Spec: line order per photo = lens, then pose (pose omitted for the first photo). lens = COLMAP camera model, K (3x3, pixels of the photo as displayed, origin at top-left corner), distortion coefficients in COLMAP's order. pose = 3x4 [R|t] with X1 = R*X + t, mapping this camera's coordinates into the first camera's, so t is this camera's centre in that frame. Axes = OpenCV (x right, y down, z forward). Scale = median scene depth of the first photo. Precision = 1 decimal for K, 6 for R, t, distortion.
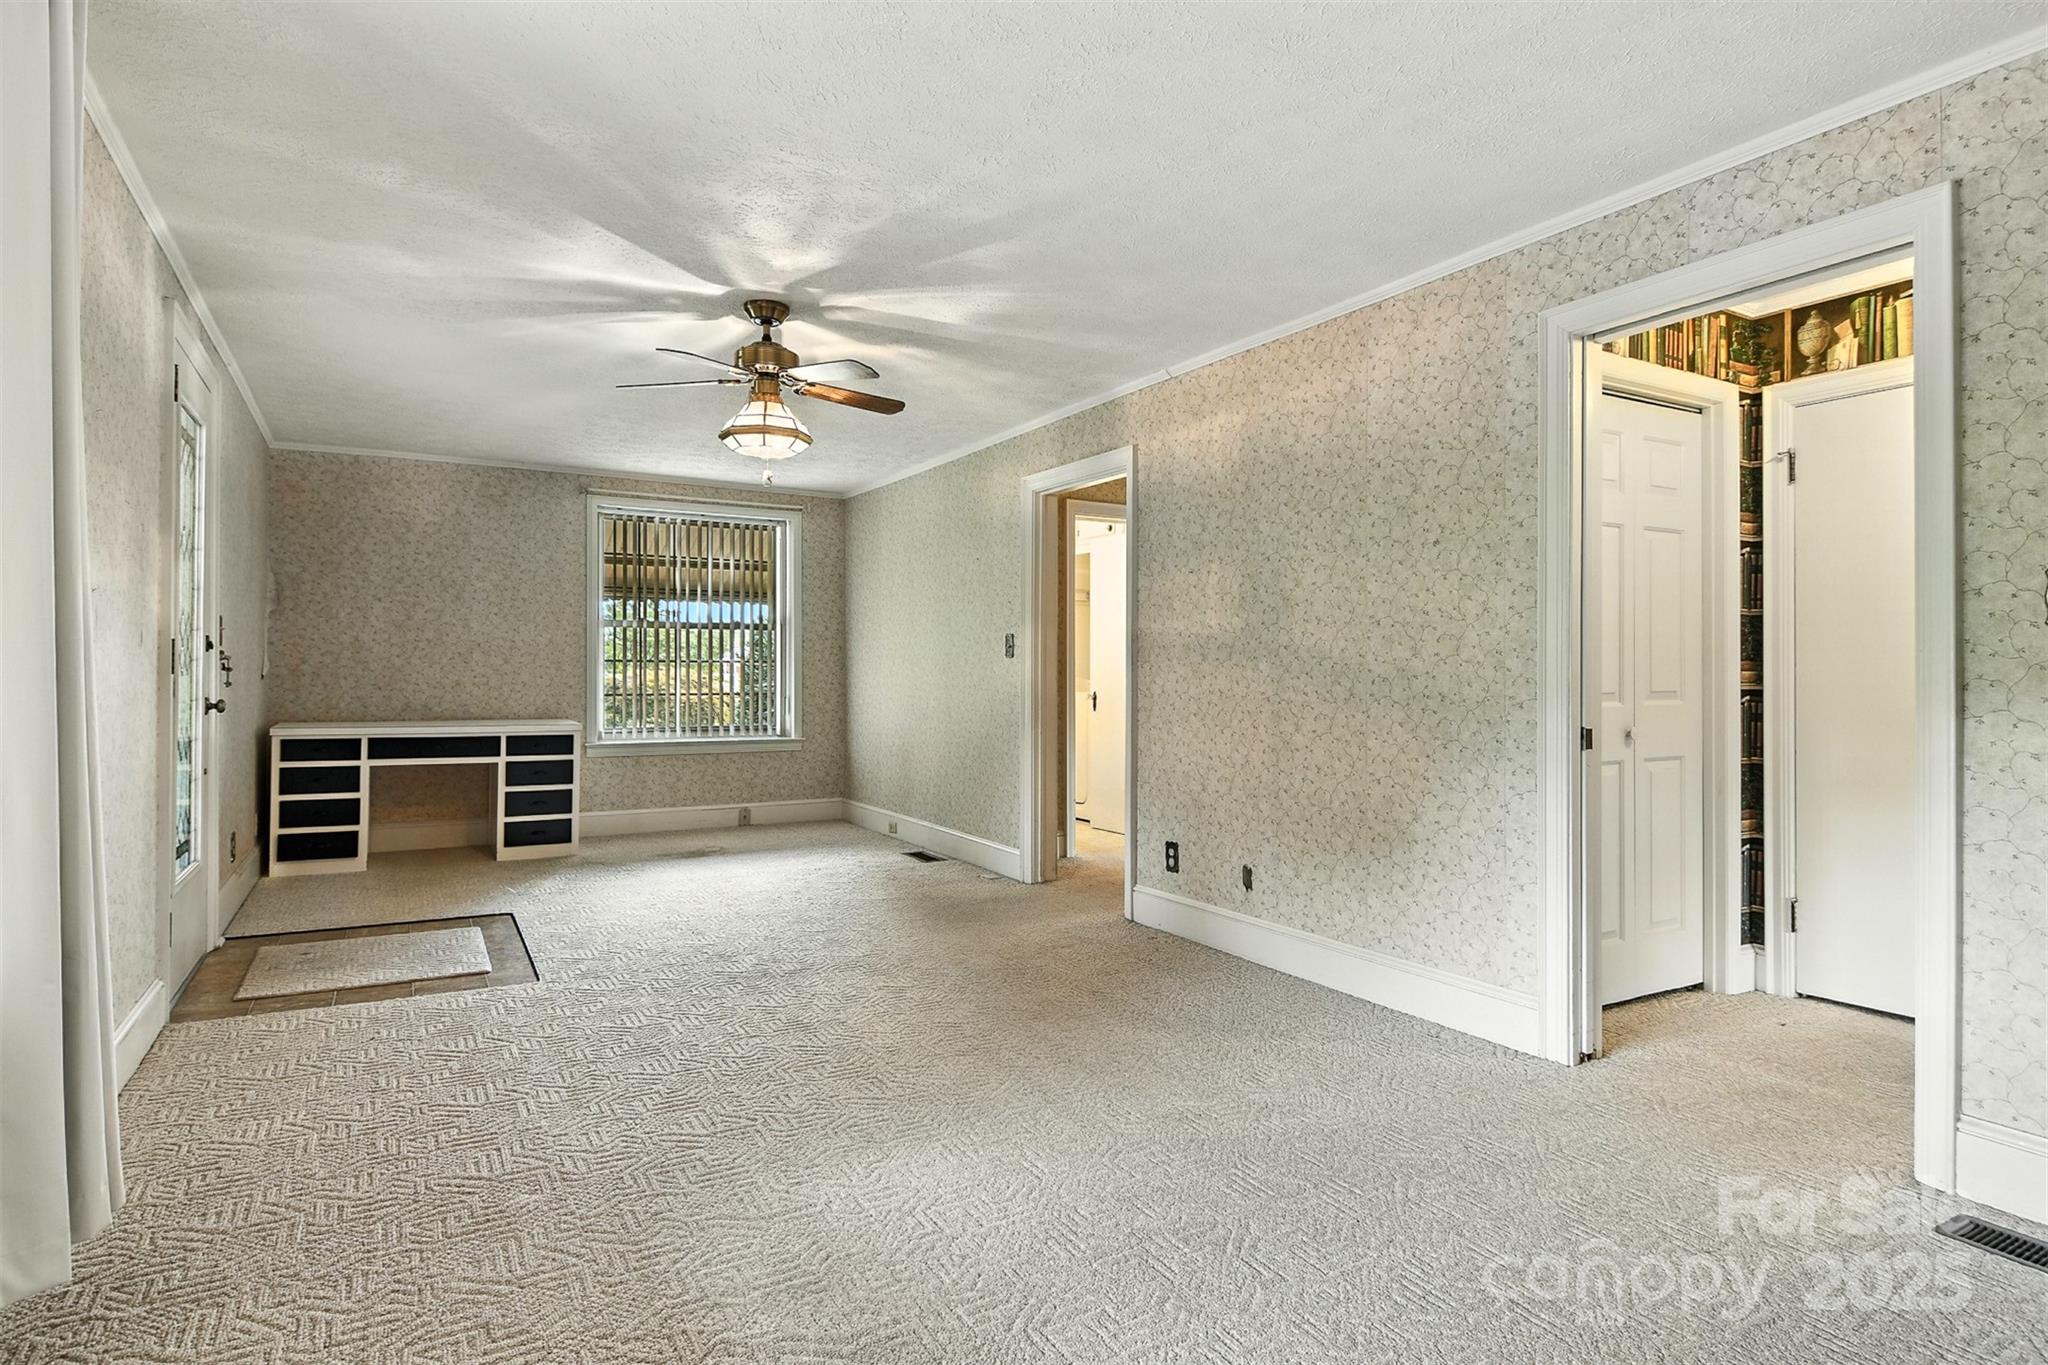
lens RADIAL K [[1093.5, 0, 1019.6], [0, 1093.5, 673.3], [0, 0, 1]] dist [-0.001255, -0.007399]
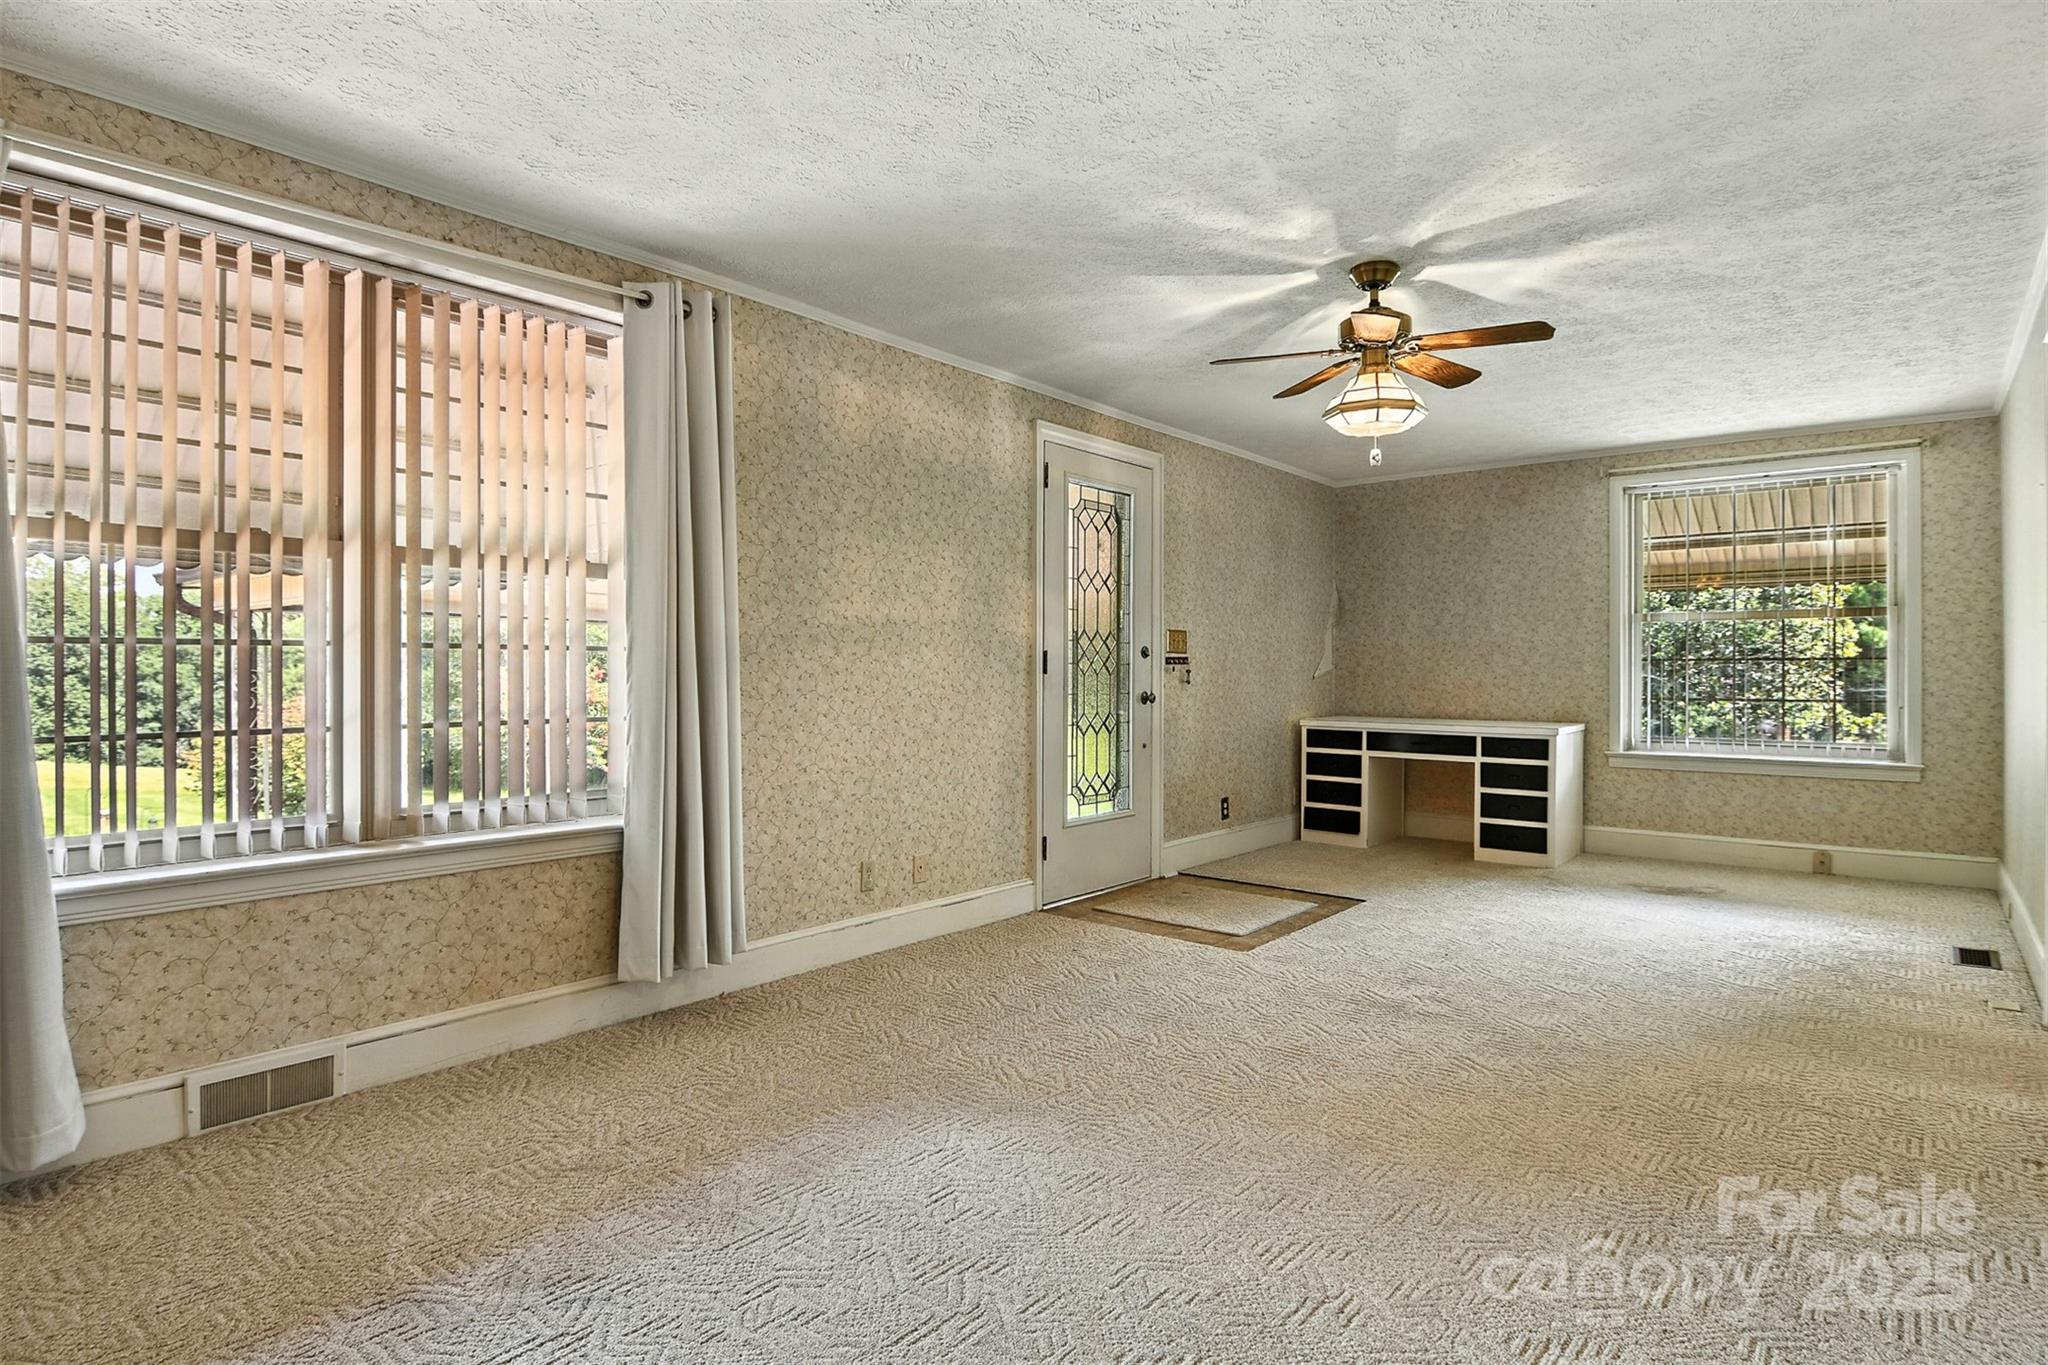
lens RADIAL K [[1093.5, 0, 1015.3], [0, 1093.5, 682.7], [0, 0, 1]] dist [-0.001255, -0.007399]
pose [[0.338789, 0.005192, -0.940848, 0.329871], [0.000333, 0.999984, 0.005638, 0.001920], [0.940862, -0.002223, 0.338782, 0.257951]]
